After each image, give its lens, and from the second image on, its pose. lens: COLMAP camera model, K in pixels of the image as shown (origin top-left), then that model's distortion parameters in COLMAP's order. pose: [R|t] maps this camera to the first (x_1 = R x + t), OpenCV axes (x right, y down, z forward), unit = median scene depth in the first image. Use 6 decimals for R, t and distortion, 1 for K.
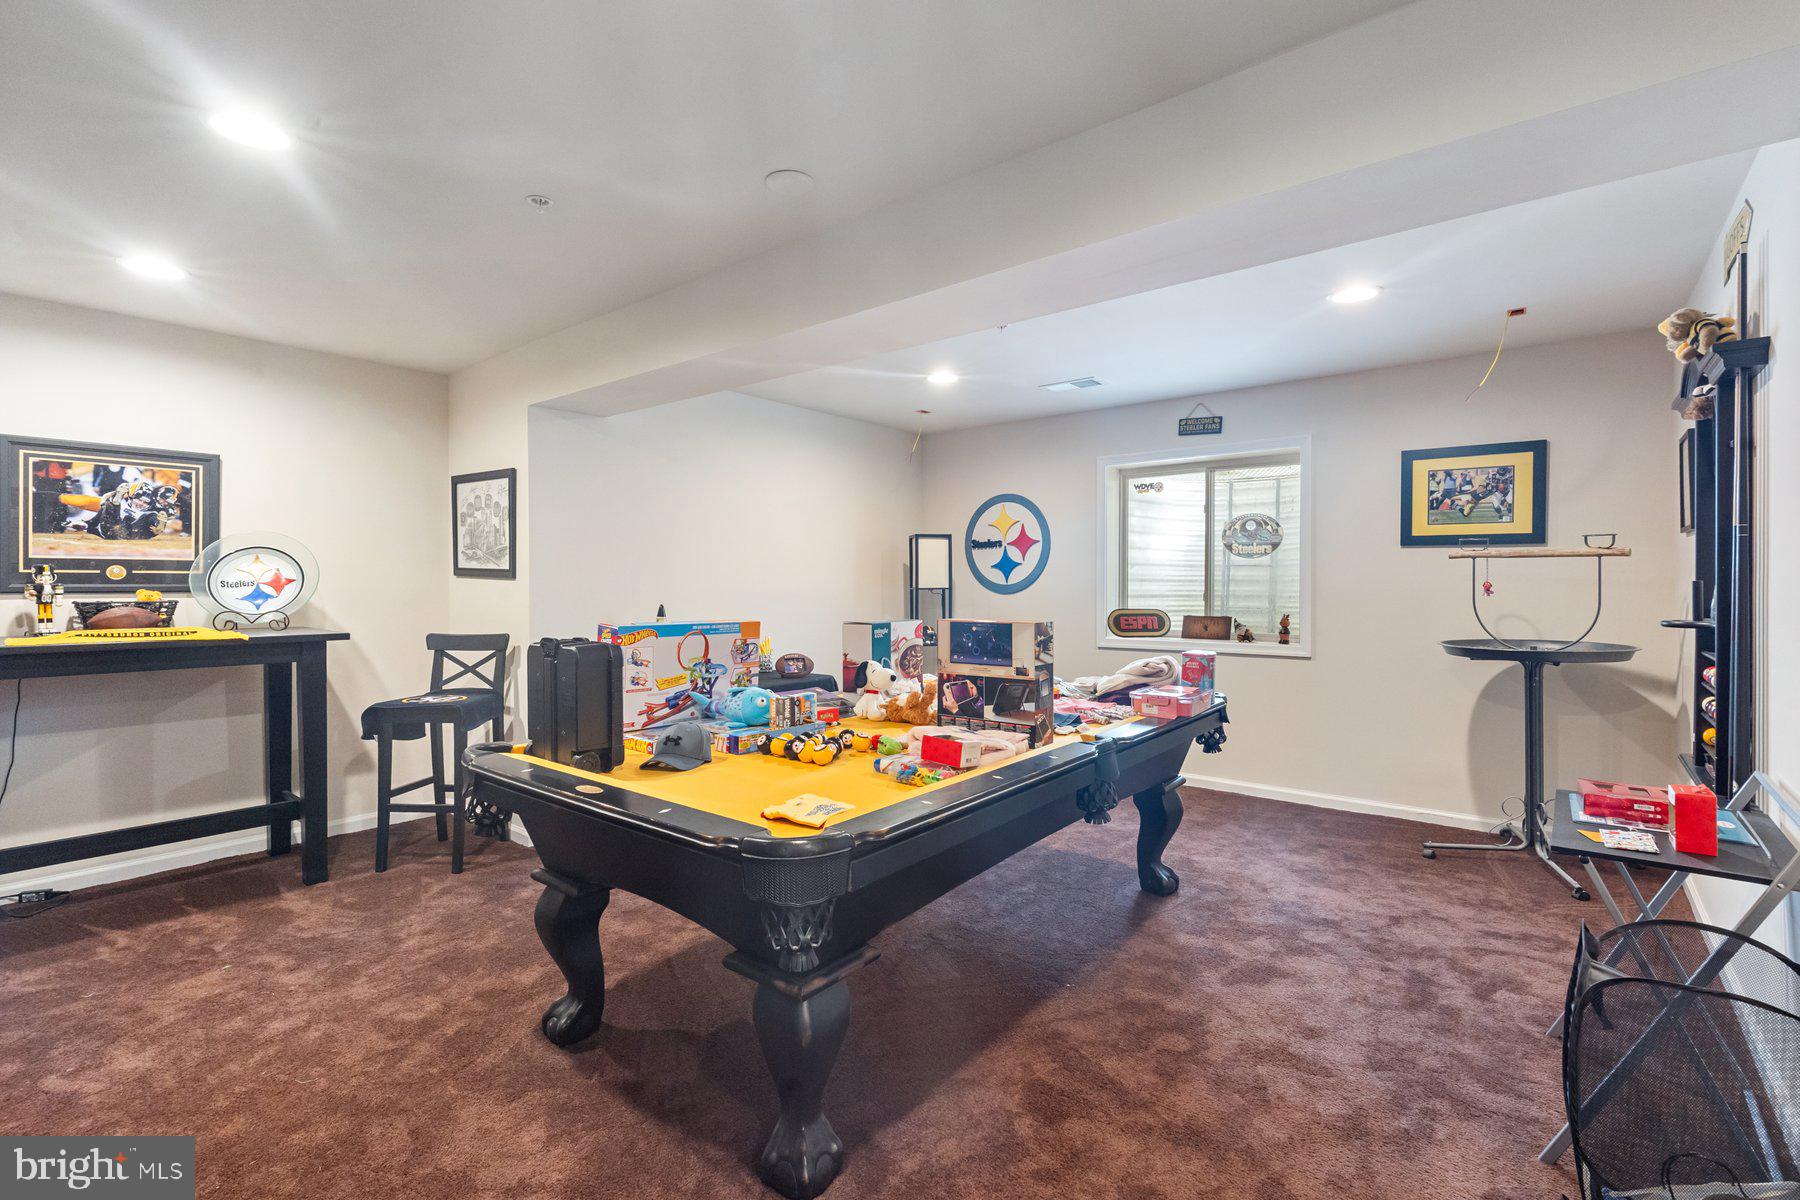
lens RADIAL K [[820.3, 0, 902.5], [0, 820.3, 597.0], [0, 0, 1]] dist [0.001041, 0.000180]
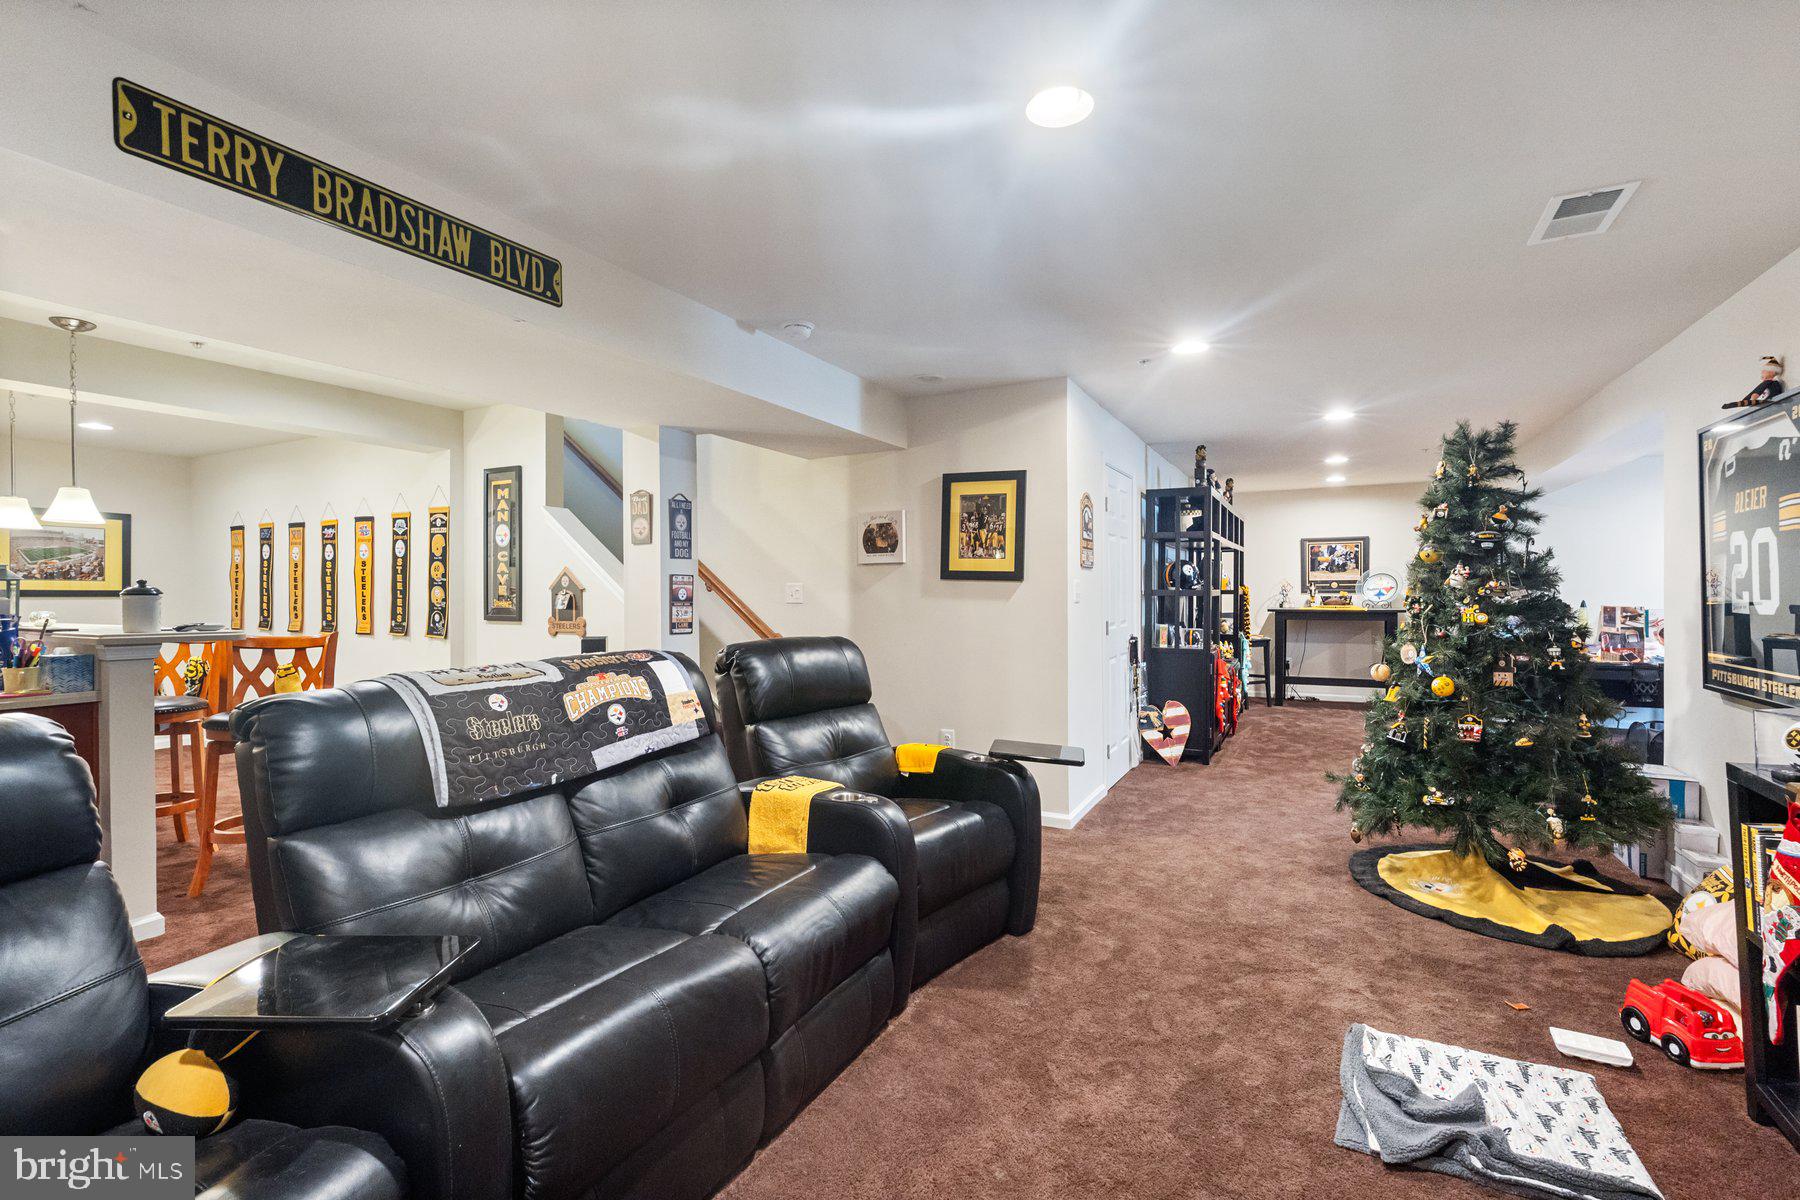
lens RADIAL K [[820.3, 0, 901.3], [0, 820.3, 592.3], [0, 0, 1]] dist [0.001041, 0.000180]
pose [[0.184870, 0.002479, -0.982760, 1.365510], [-0.005798, 0.999982, 0.001432, -0.001325], [0.982746, 0.005433, 0.184881, -0.851210]]
